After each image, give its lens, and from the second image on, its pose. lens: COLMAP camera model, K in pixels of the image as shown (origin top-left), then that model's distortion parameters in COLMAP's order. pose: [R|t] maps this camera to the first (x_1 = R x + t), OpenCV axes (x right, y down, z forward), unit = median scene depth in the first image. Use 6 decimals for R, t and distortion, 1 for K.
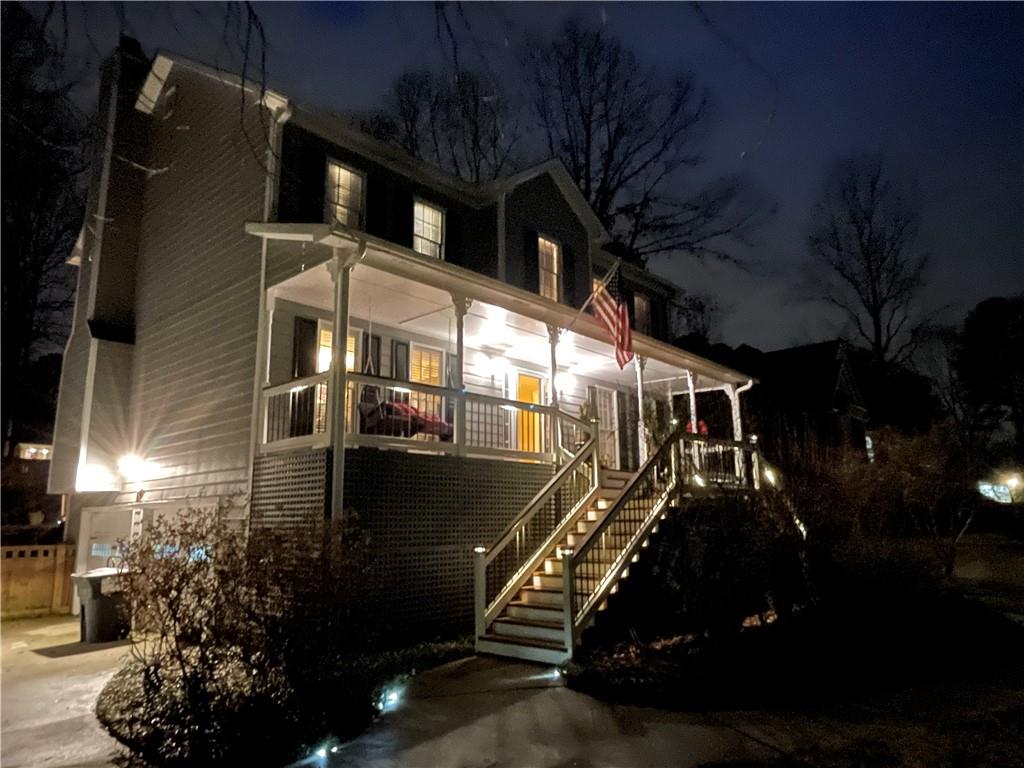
lens RADIAL K [[700.6, 0, 512.0], [0, 700.6, 384.0], [0, 0, 1]] dist [0.005692, 0.000093]
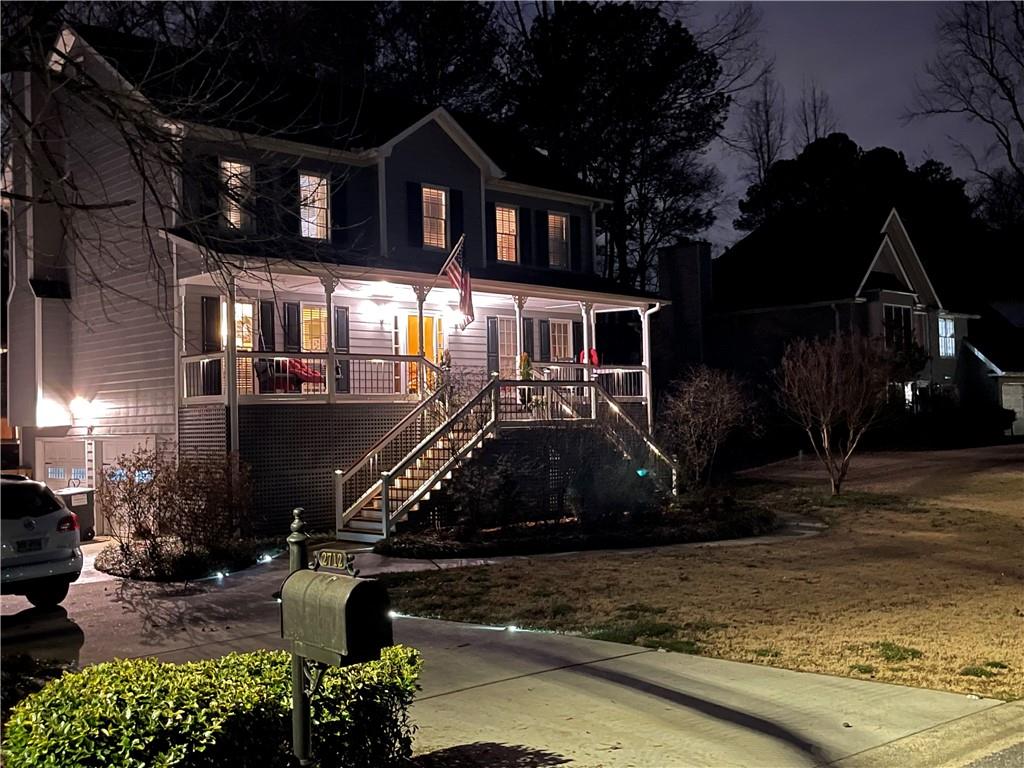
lens RADIAL K [[1093.5, 0, 512.0], [0, 1093.5, 384.0], [0, 0, 1]] dist [0.060116, -0.022314]
pose [[0.997601, -0.014983, -0.067582, 0.402729], [0.025639, 0.986834, 0.159692, -0.251311], [0.064299, -0.161042, 0.984851, -1.003880]]
